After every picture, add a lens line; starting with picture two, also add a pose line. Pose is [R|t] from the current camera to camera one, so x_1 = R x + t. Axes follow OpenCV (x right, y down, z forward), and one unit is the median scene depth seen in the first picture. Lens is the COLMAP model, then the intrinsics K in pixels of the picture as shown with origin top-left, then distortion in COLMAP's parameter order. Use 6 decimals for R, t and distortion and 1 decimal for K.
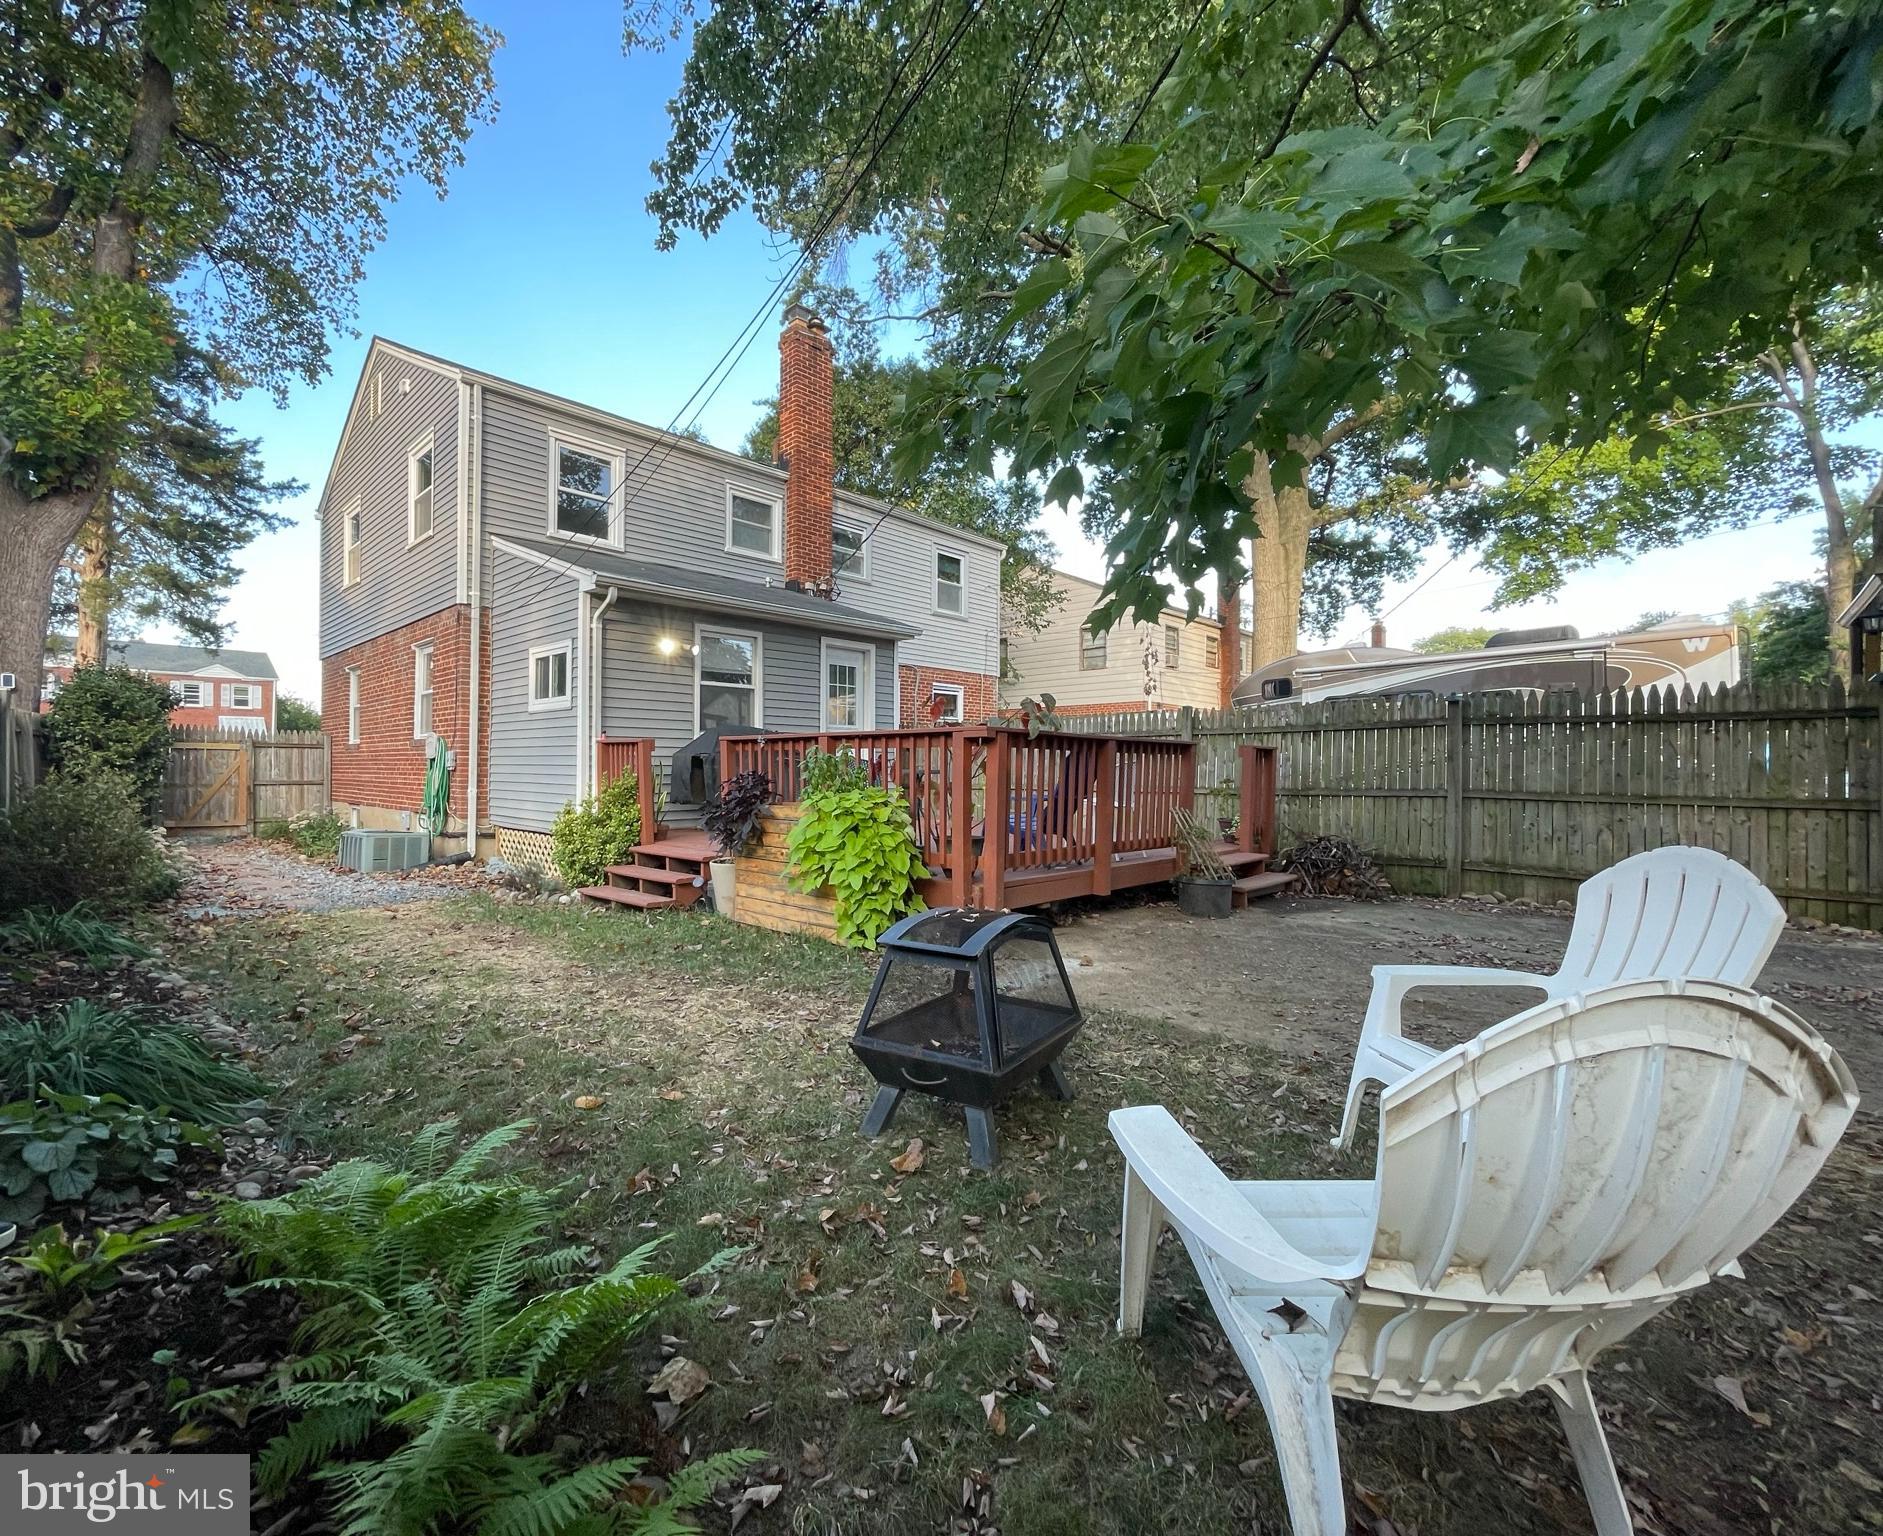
lens RADIAL K [[826.4, 0, 877.5], [0, 826.4, 776.8], [0, 0, 1]] dist [-0.000777, -0.000175]
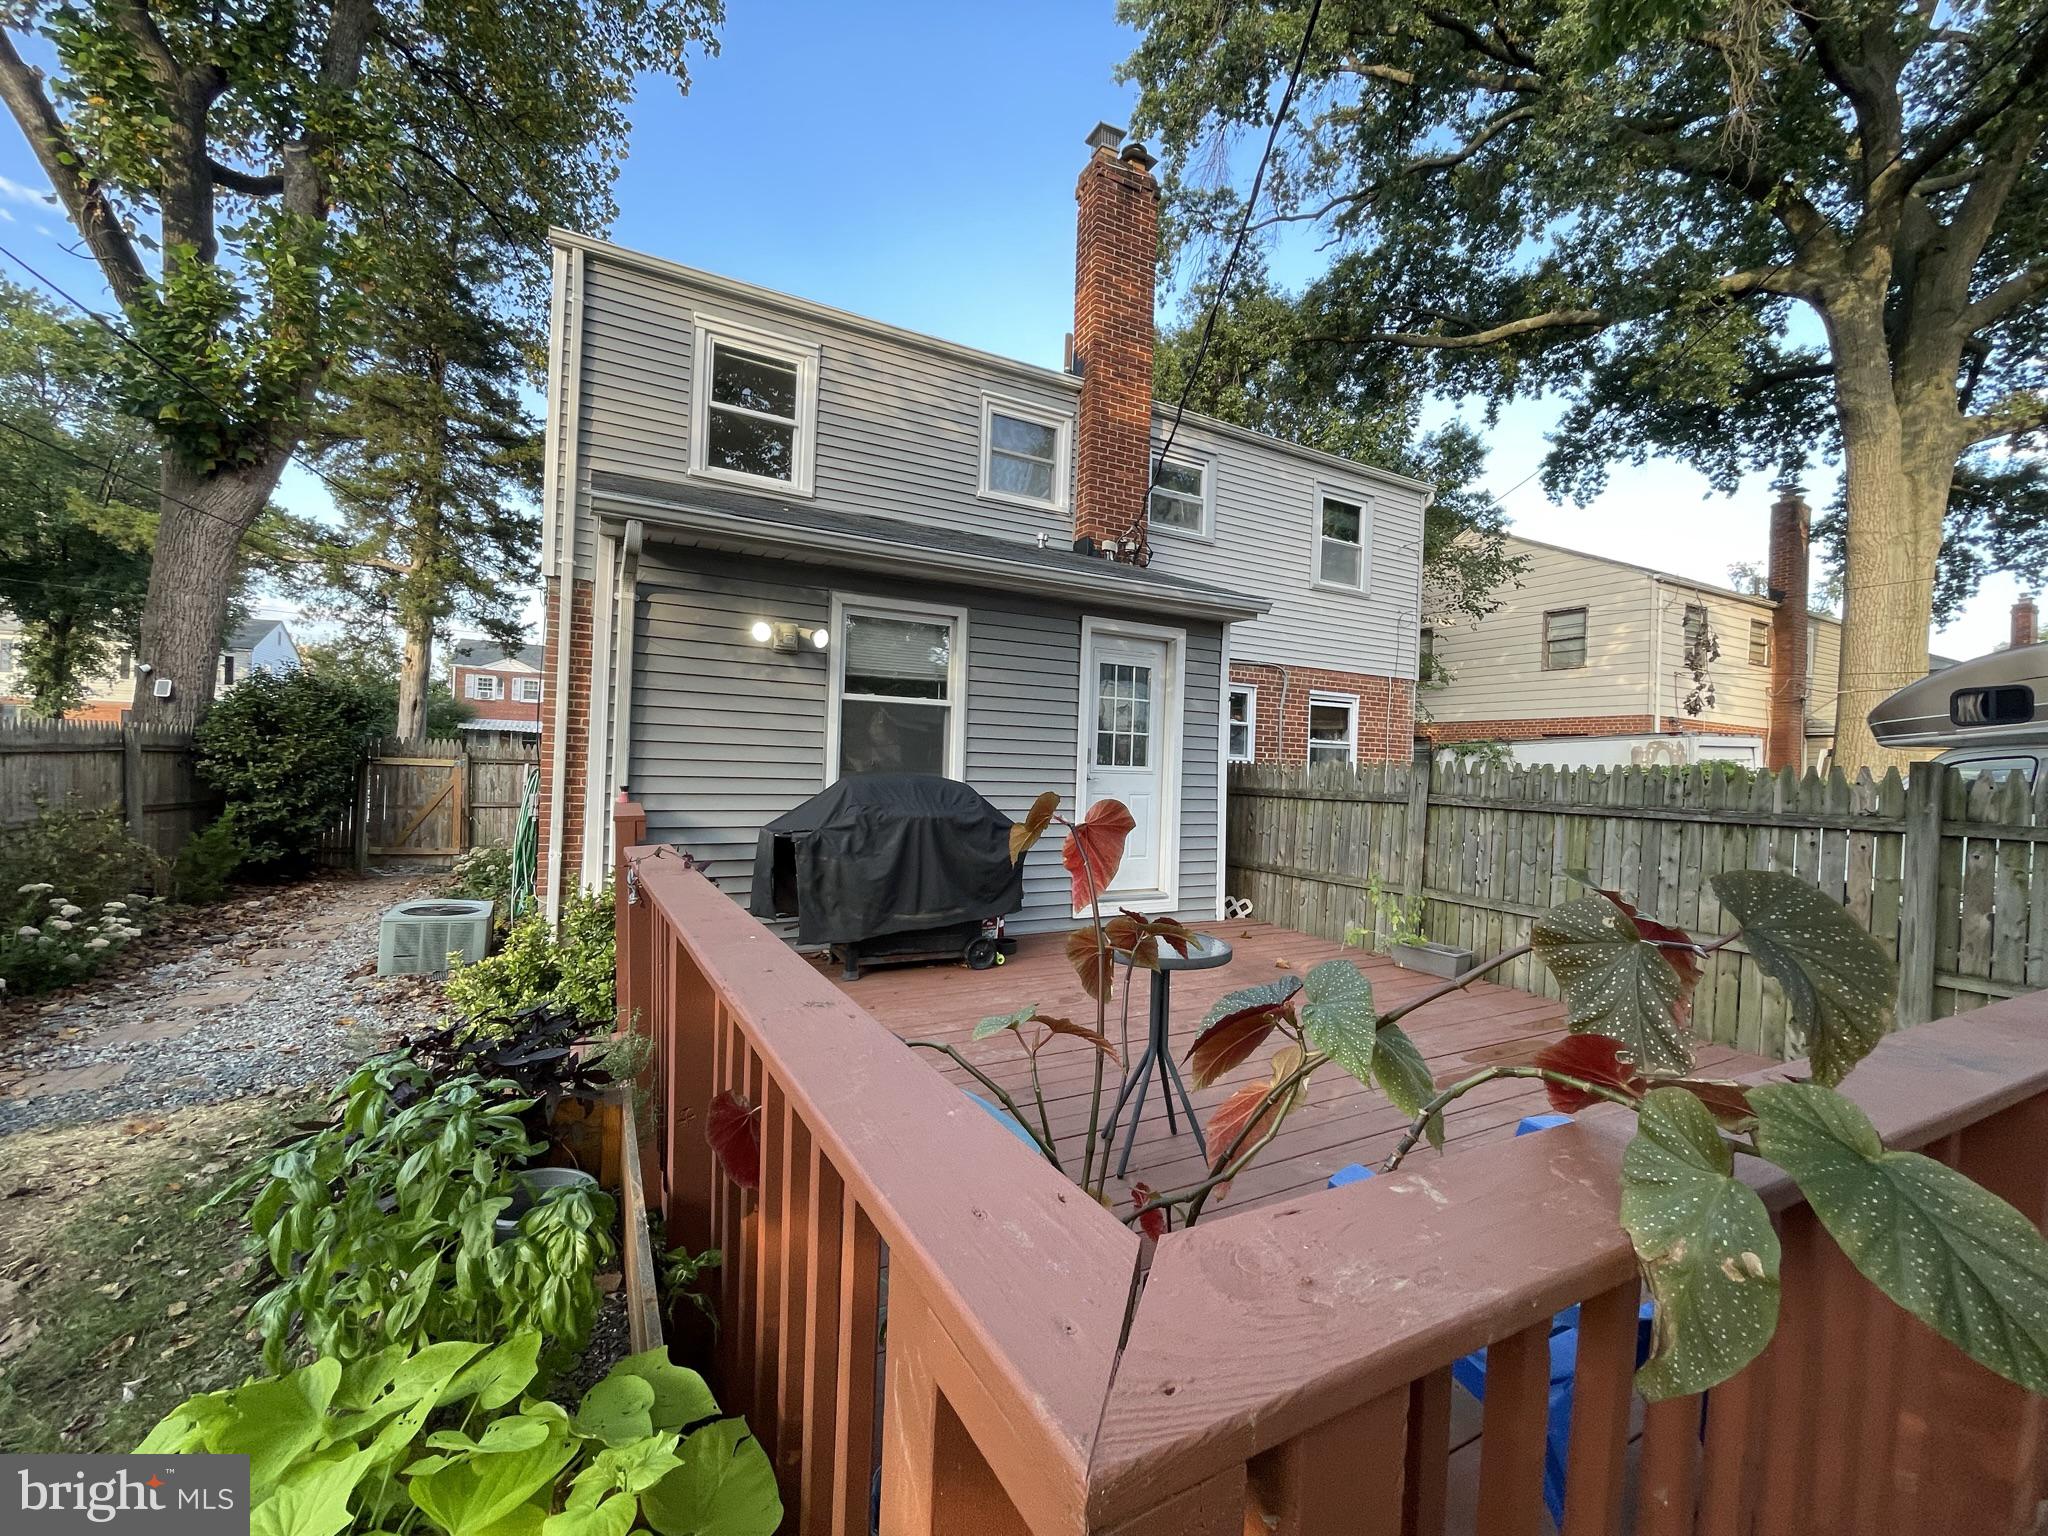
lens RADIAL K [[832.0, 0, 1029.2], [0, 832.0, 772.4], [0, 0, 1]] dist [-0.002088, -0.000791]
pose [[0.957530, 0.031469, -0.286613, 0.047130], [-0.033488, 0.999437, -0.002143, -0.040046], [0.286384, 0.011650, 0.958044, 0.302876]]
